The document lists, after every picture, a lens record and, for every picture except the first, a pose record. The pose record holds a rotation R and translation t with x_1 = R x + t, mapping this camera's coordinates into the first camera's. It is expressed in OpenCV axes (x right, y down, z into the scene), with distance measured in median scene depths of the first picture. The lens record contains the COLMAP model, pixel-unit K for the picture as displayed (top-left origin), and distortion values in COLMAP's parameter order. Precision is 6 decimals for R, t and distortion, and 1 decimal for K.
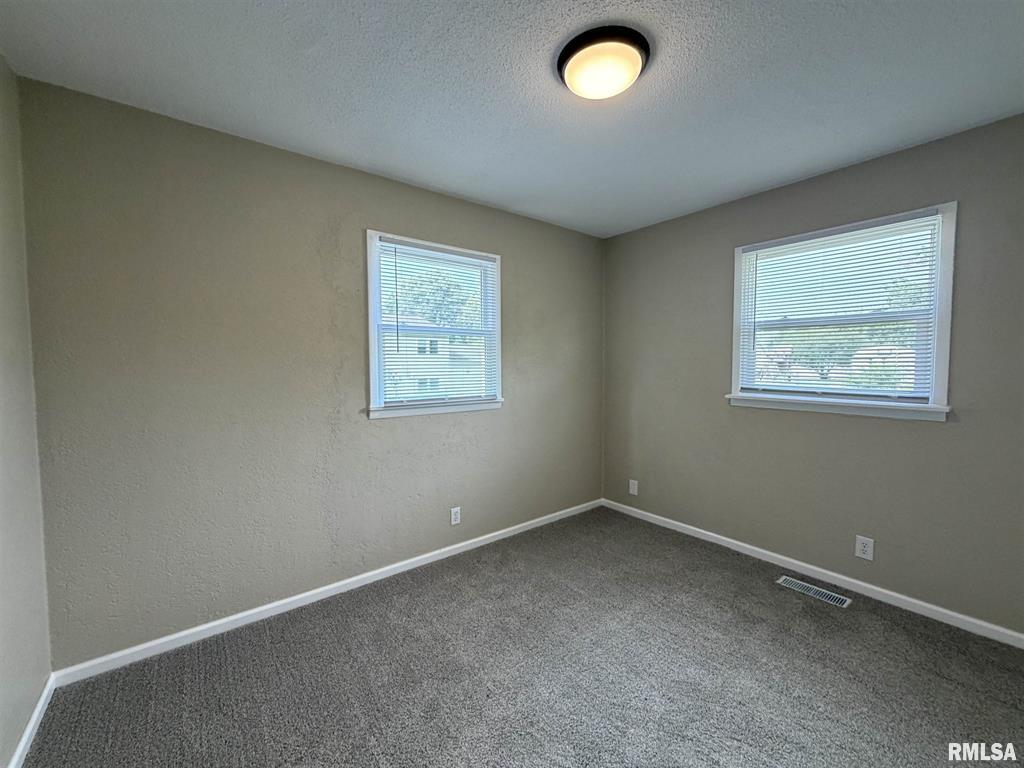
lens RADIAL K [[406.9, 0, 506.1], [0, 406.9, 375.5], [0, 0, 1]] dist [0.004480, -0.000652]
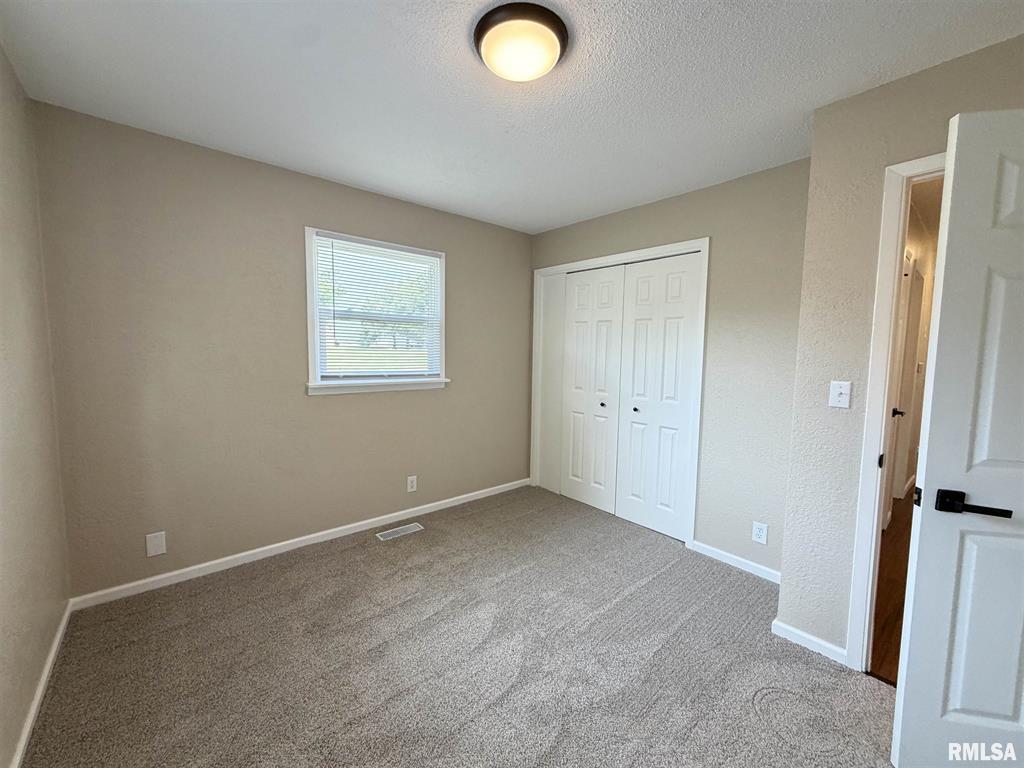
lens RADIAL K [[406.9, 0, 516.7], [0, 406.9, 379.2], [0, 0, 1]] dist [0.004480, -0.000652]
pose [[-0.046797, -0.070914, 0.996384, -0.436812], [0.014031, 0.997332, 0.071640, -0.026857], [-0.998806, 0.017333, -0.045678, 0.604550]]
